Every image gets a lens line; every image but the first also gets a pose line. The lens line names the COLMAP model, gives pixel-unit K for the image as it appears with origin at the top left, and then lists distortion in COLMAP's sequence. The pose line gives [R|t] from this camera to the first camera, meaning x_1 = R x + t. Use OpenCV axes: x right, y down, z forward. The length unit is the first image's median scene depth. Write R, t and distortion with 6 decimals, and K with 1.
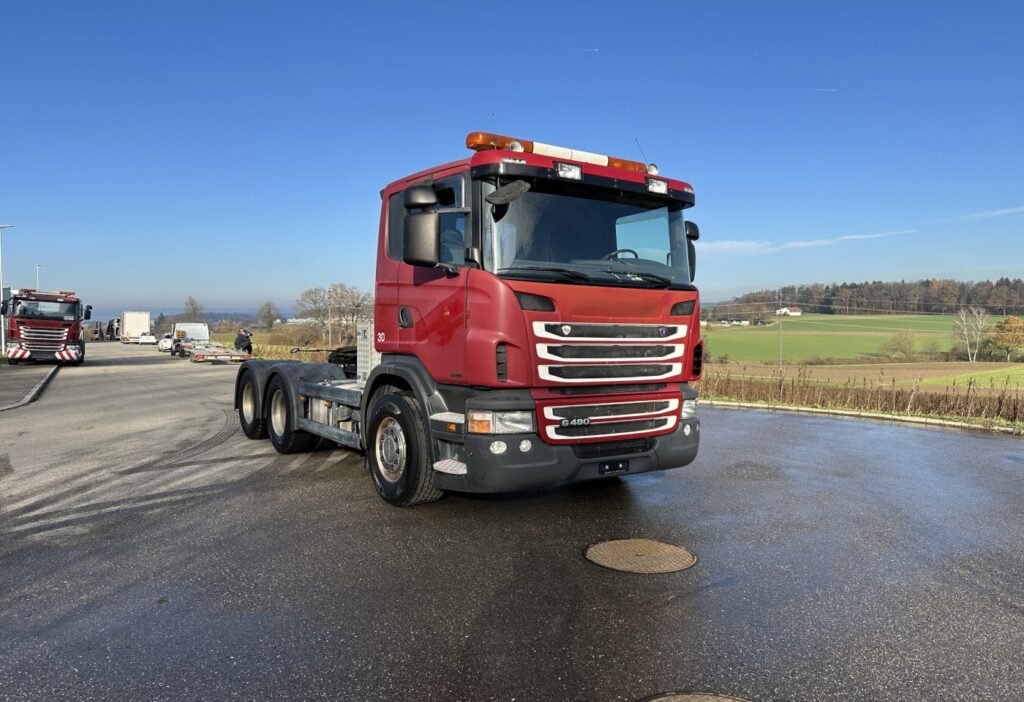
lens RADIAL K [[741.7, 0, 512.5], [0, 741.7, 352.5], [0, 0, 1]] dist [-0.002841, -0.011629]
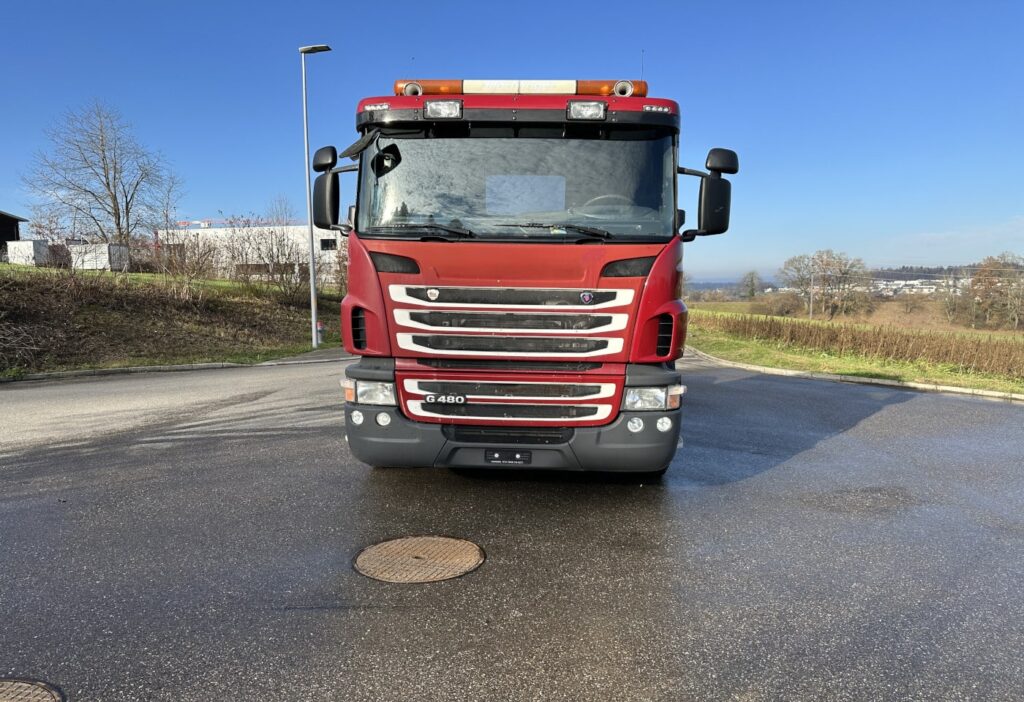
lens RADIAL K [[741.7, 0, 542.2], [0, 741.7, 373.9], [0, 0, 1]] dist [-0.002841, -0.011629]
pose [[0.798240, 0.066781, -0.598626, 0.693581], [-0.024673, 0.996626, 0.078280, -0.008128], [0.601834, -0.047717, 0.797195, 0.360018]]
